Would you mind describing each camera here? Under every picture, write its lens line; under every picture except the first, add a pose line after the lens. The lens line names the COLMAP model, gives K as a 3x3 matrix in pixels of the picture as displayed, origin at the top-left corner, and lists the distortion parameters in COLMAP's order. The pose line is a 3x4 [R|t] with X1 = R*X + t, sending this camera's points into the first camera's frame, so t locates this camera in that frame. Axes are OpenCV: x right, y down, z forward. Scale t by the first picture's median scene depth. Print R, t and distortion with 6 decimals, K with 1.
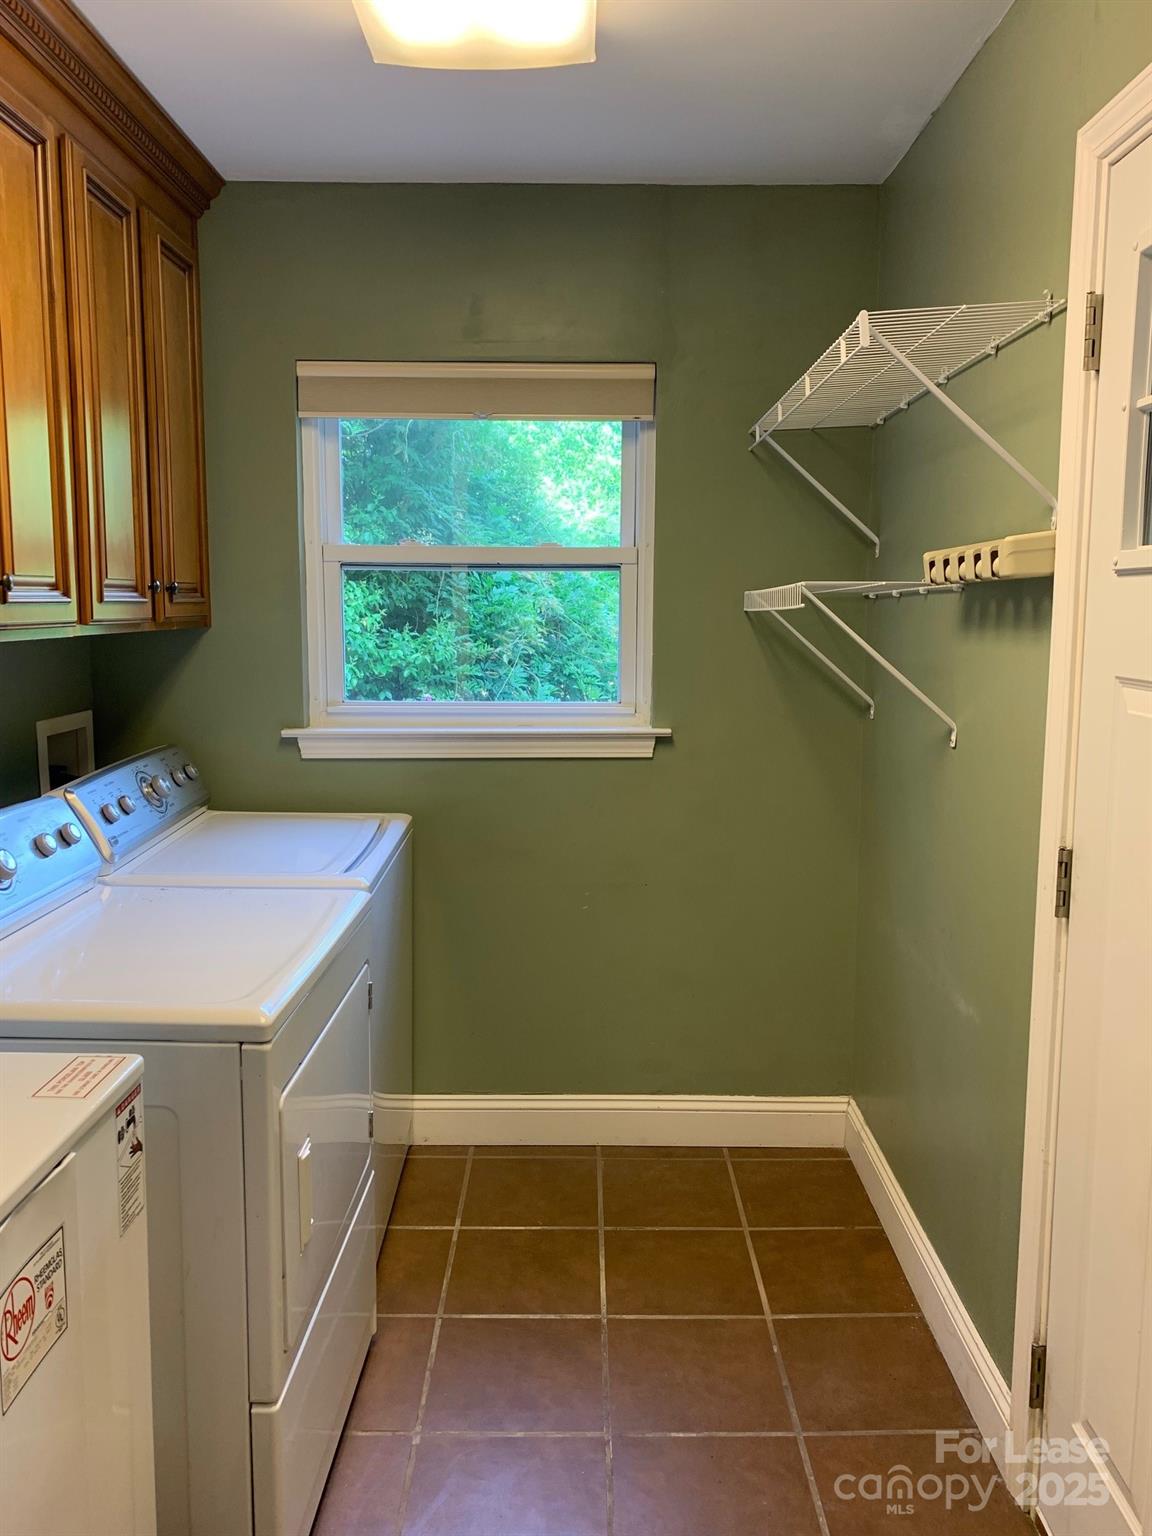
lens RADIAL K [[1176.3, 0, 560.0], [0, 1176.3, 743.9], [0, 0, 1]] dist [0.044396, -0.059540]
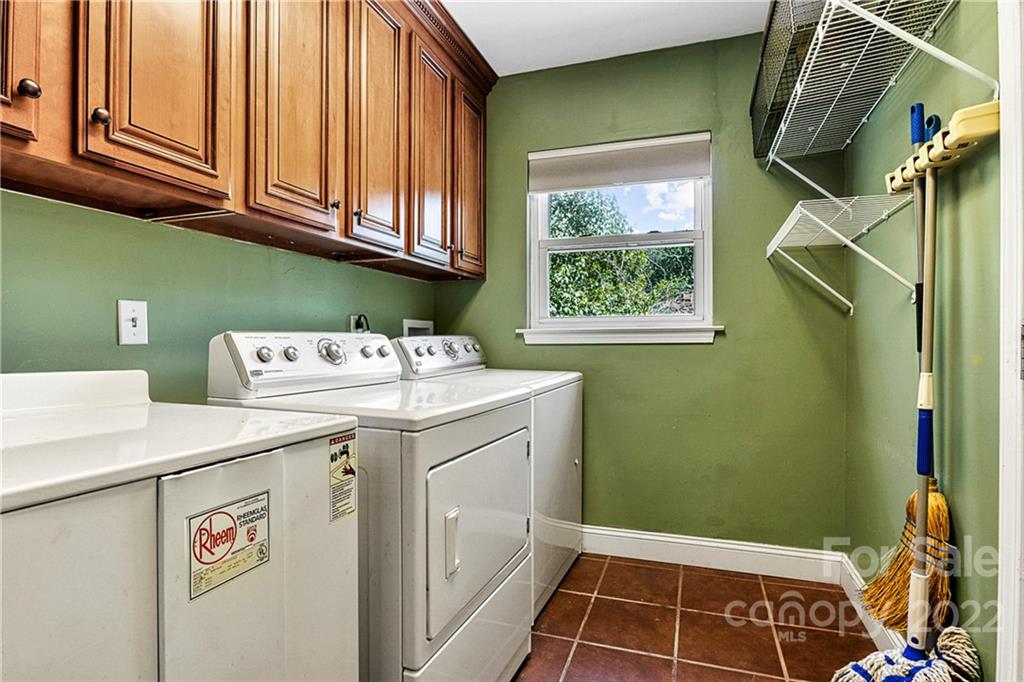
lens RADIAL K [[513.7, 0, 512.0], [0, 513.7, 341.0], [0, 0, 1]] dist [-0.041349, 0.019731]
pose [[0.946300, -0.002555, -0.323278, 0.045762], [-0.035223, 0.993201, -0.110956, 0.119483], [0.321364, 0.116385, 0.939776, 0.197449]]
